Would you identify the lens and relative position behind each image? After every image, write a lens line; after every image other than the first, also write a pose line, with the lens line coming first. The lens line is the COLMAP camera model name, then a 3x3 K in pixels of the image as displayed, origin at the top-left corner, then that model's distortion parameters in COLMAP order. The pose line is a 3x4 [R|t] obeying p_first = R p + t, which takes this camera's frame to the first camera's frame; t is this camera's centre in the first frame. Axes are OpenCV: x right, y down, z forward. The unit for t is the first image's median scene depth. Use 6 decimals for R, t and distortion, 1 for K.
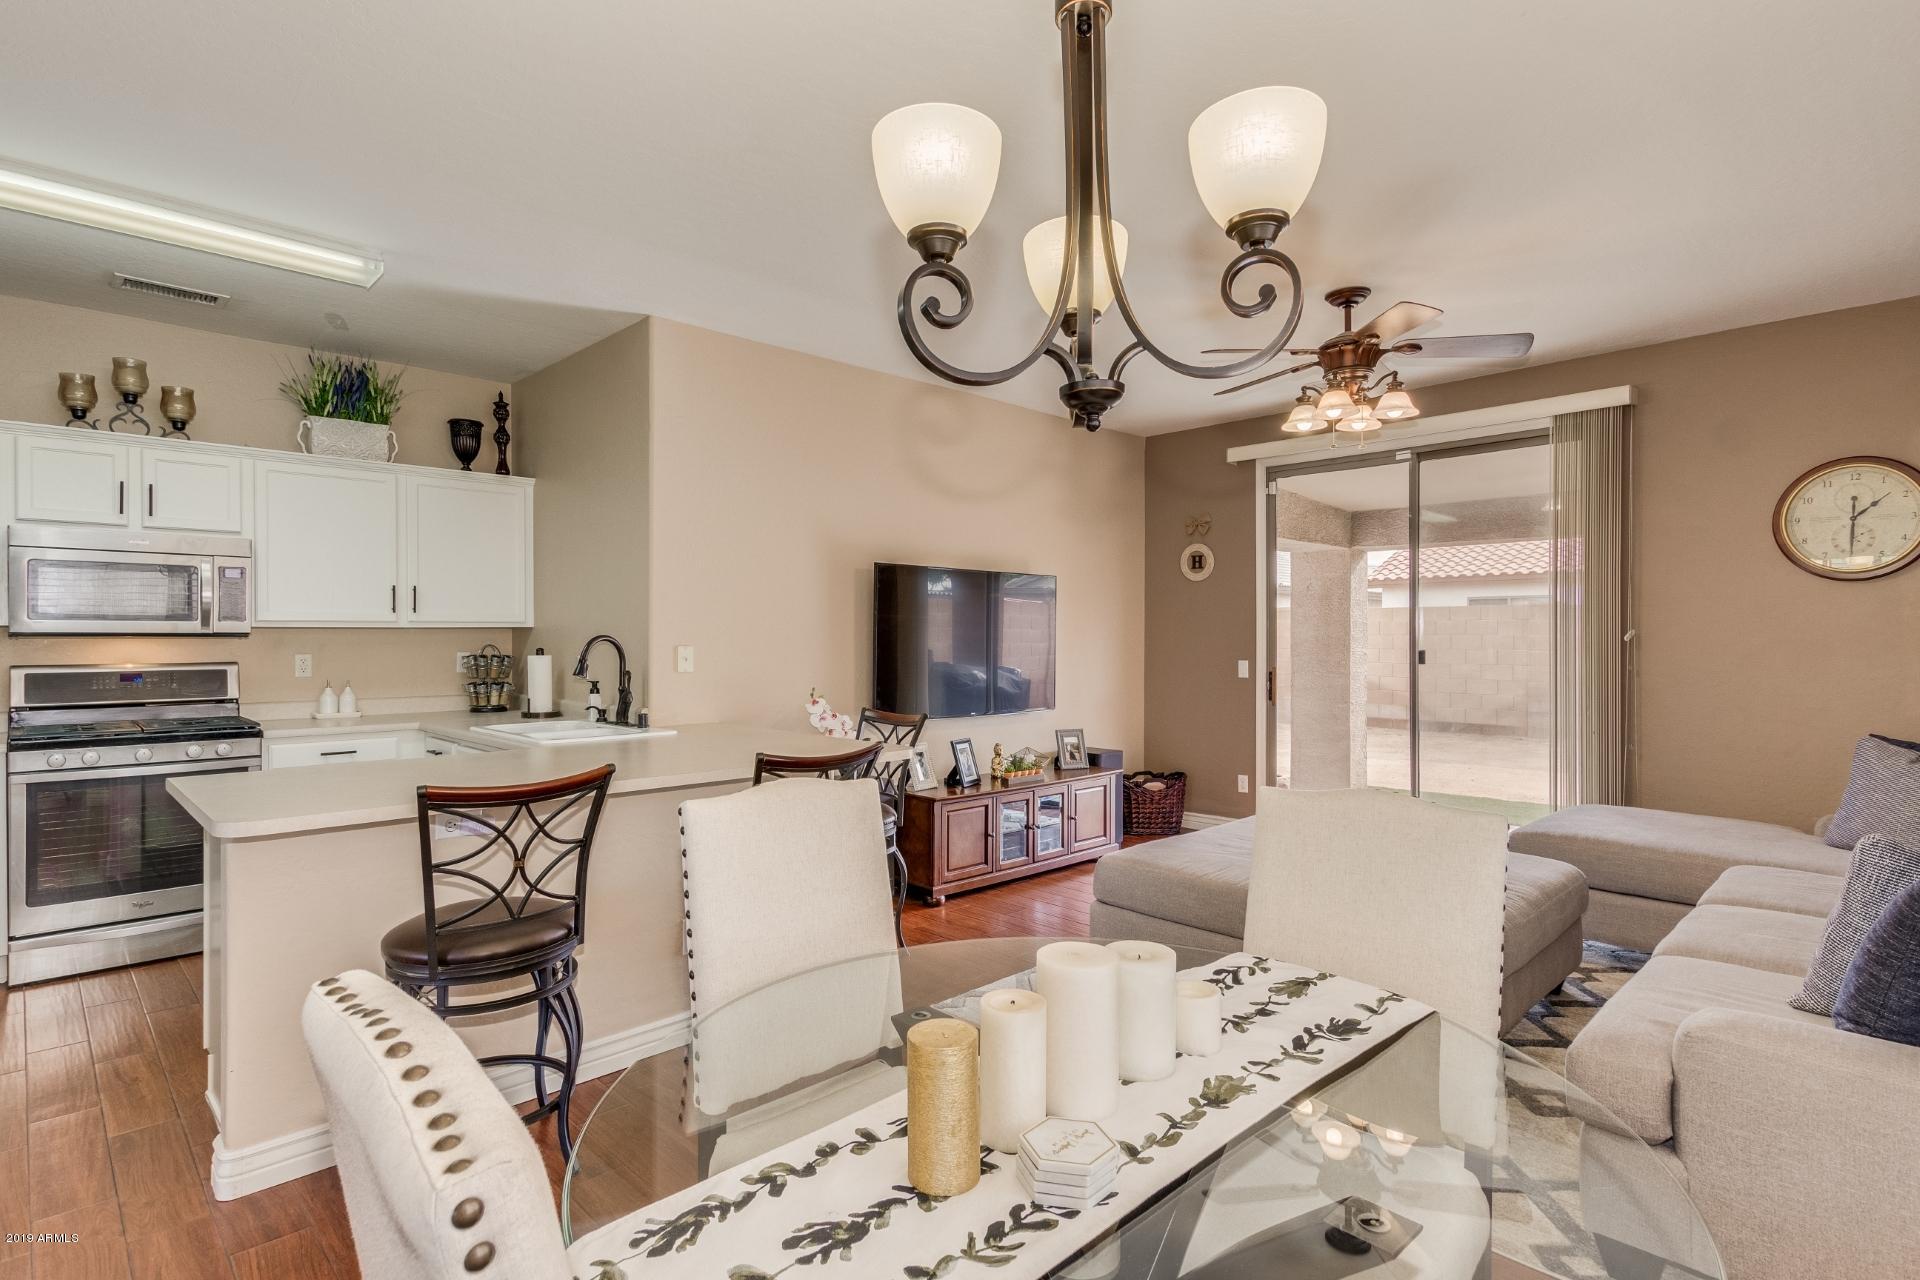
lens RADIAL K [[922.3, 0, 947.2], [0, 922.3, 640.2], [0, 0, 1]] dist [-0.000374, -0.000173]
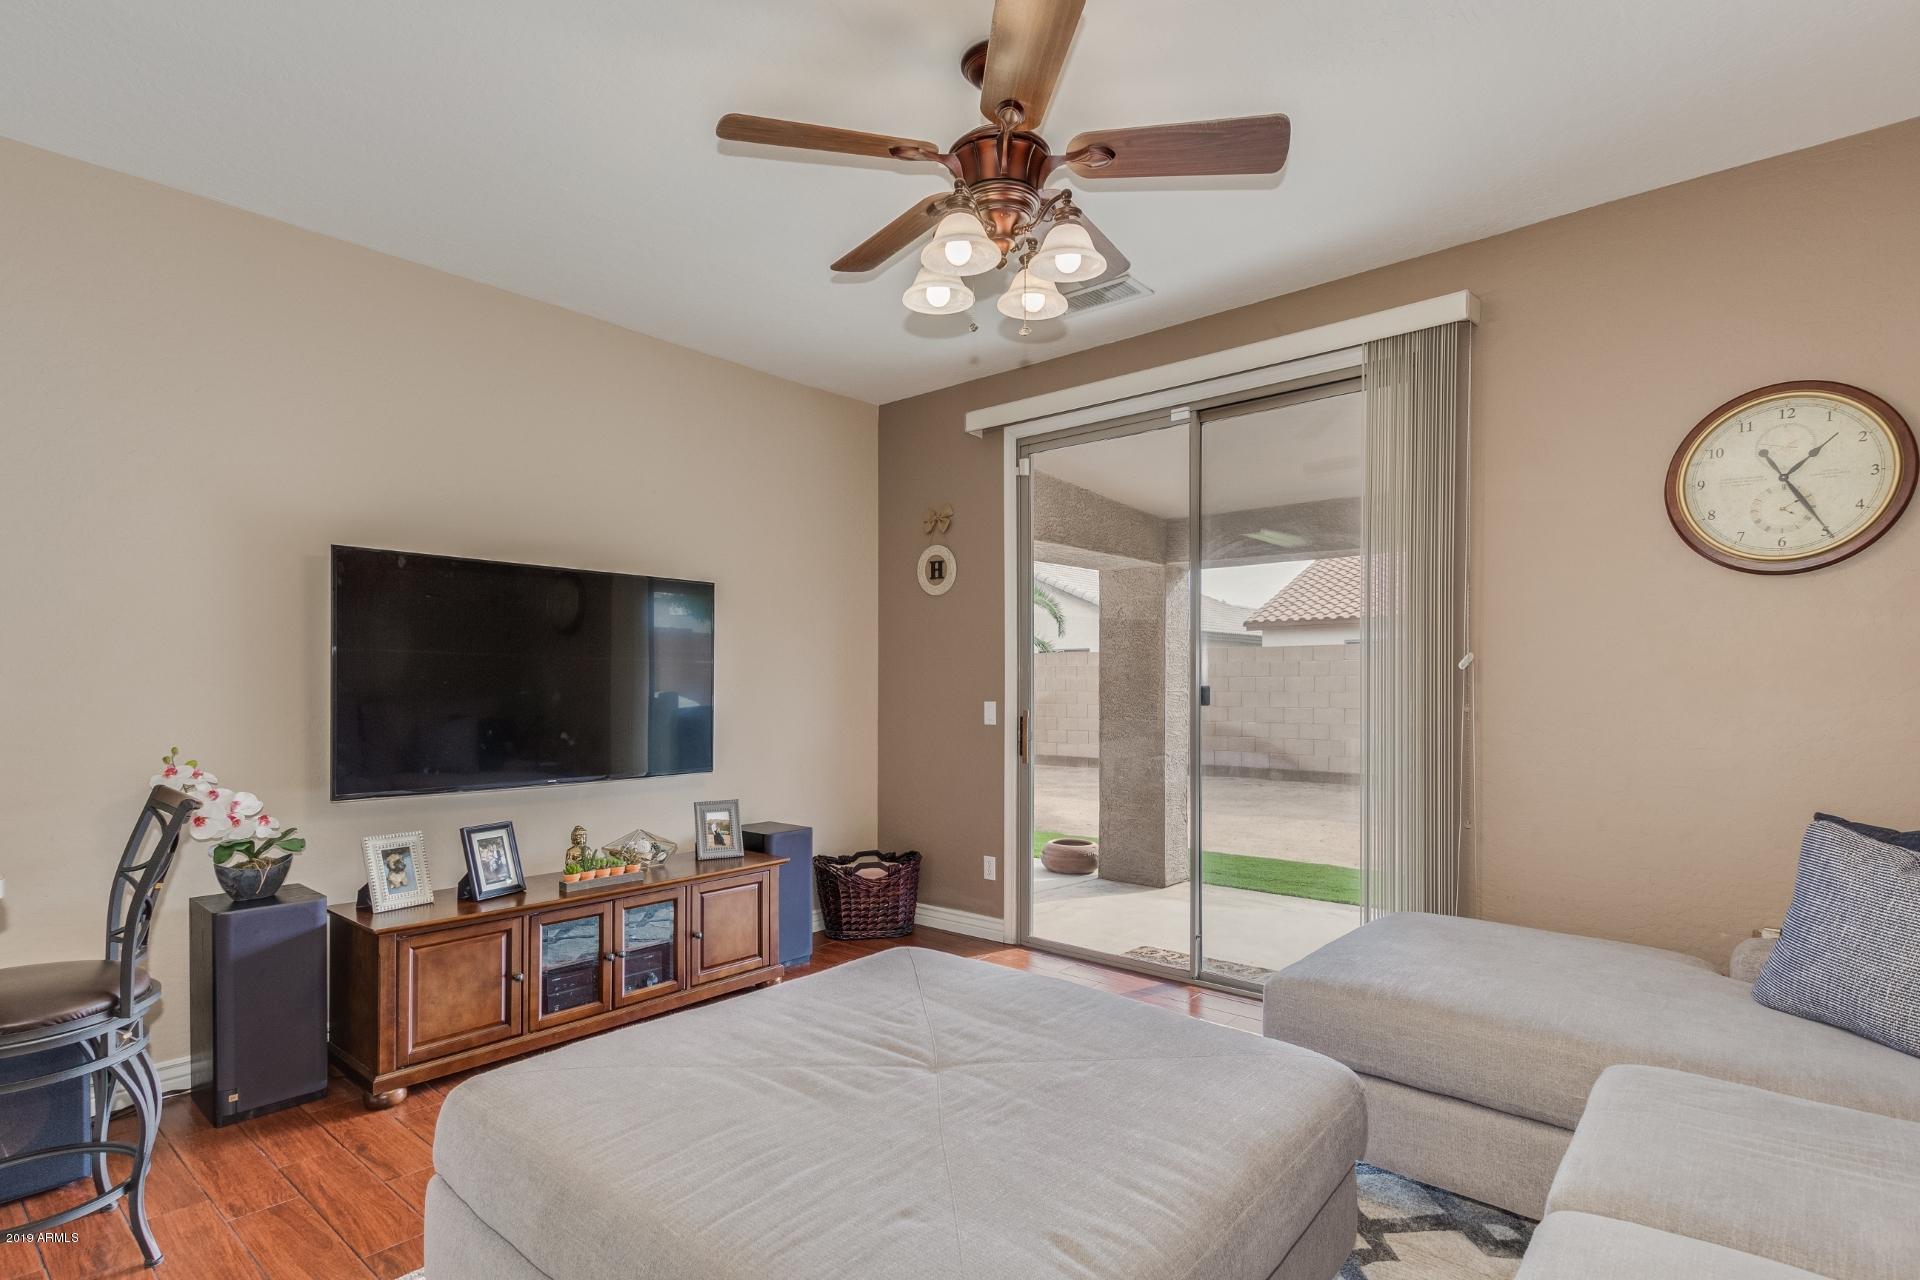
lens RADIAL K [[907.1, 0, 959.7], [0, 907.1, 687.9], [0, 0, 1]] dist [-0.003446, -0.000301]
pose [[0.994989, 0.000179, 0.099980, 0.337598], [-0.000369, 0.999998, 0.001890, 0.014536], [-0.099980, -0.001917, 0.994988, 0.418786]]
